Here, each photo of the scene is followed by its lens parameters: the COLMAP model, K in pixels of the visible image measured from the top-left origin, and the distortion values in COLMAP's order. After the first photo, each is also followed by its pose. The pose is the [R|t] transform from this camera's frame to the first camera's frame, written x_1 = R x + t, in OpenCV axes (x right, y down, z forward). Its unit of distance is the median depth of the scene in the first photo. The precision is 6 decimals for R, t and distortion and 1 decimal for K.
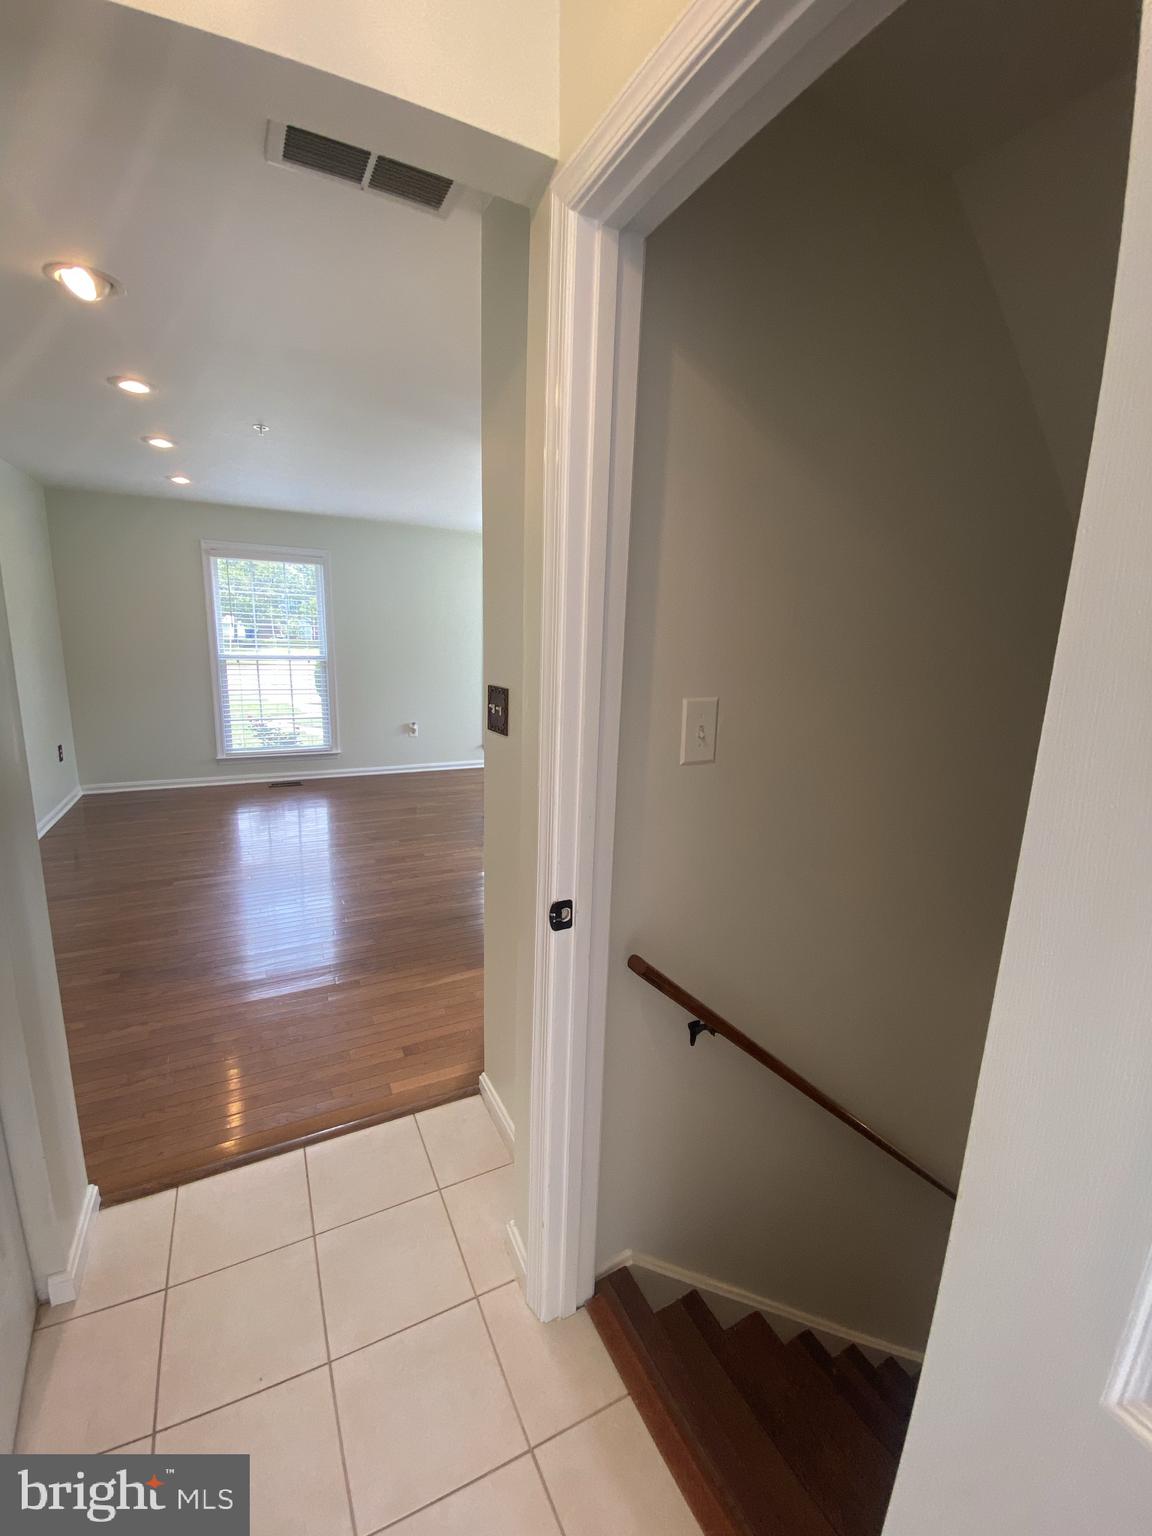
lens RADIAL K [[625.9, 0, 582.1], [0, 625.9, 763.4], [0, 0, 1]] dist [0.022466, -0.021306]
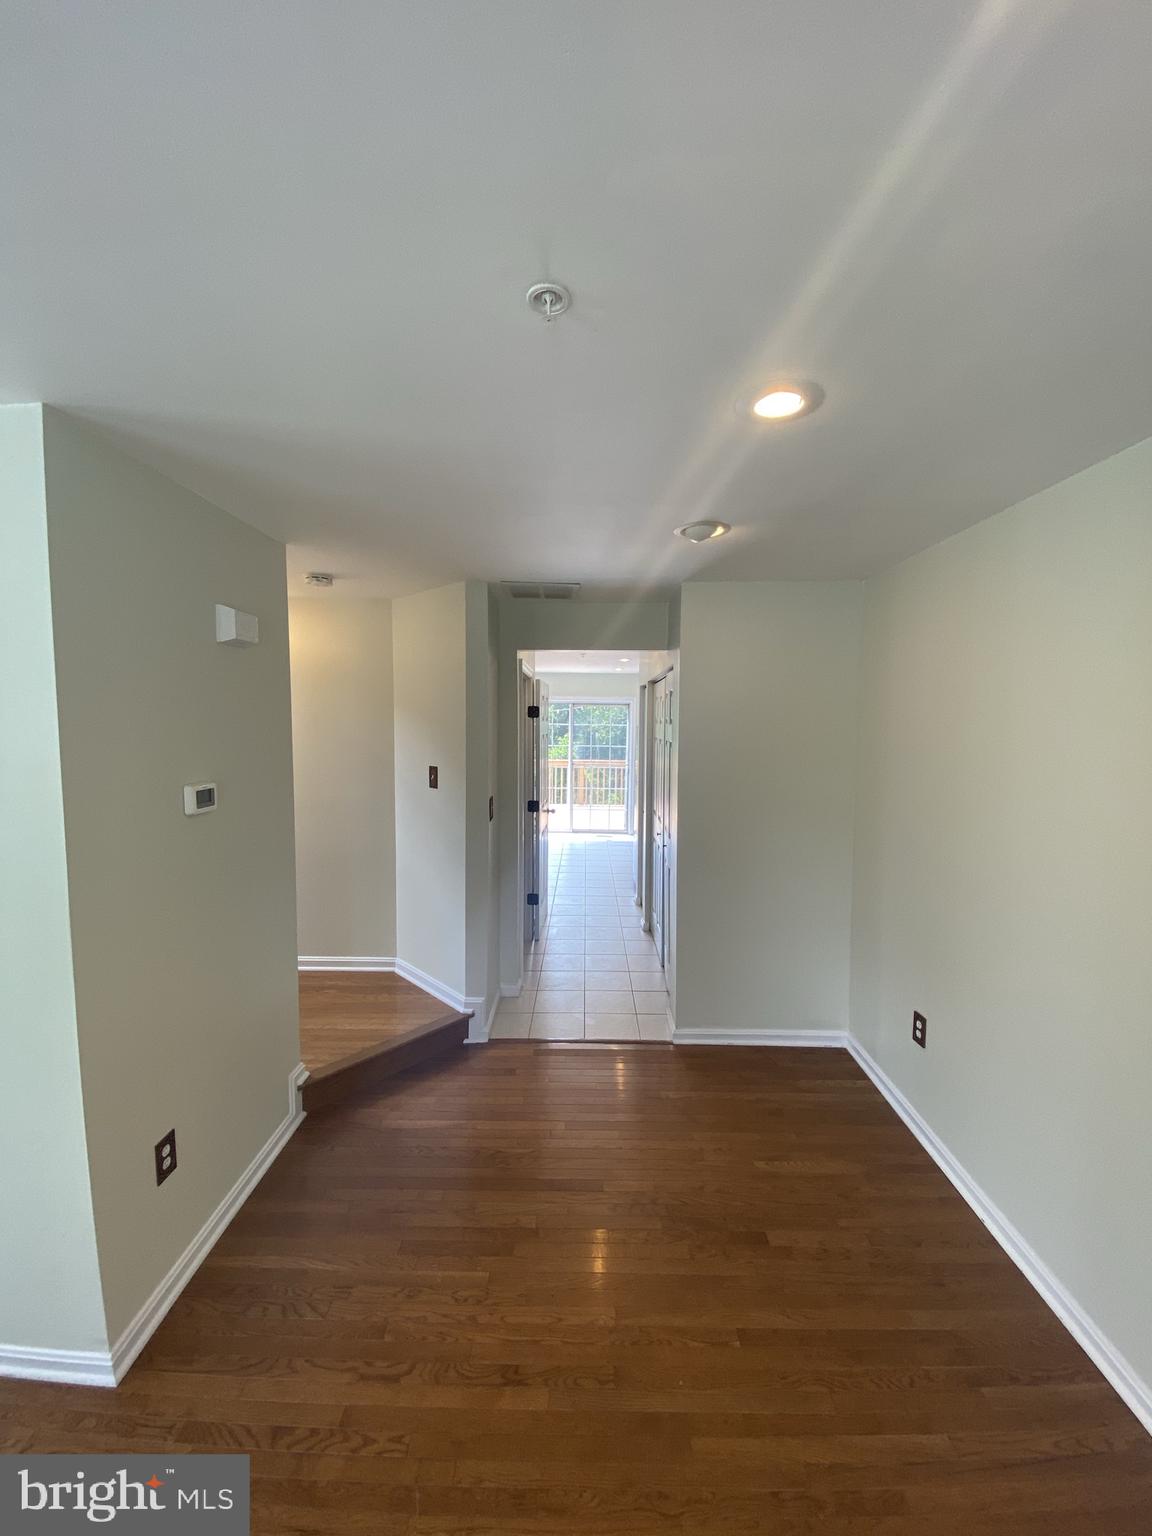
lens RADIAL K [[625.9, 0, 582.1], [0, 625.9, 763.4], [0, 0, 1]] dist [0.022466, -0.021306]
pose [[-0.884744, -0.075529, 0.459918, -0.880332], [0.060743, 0.959680, 0.274452, -0.496809], [-0.462103, 0.270756, -0.844483, 1.687287]]
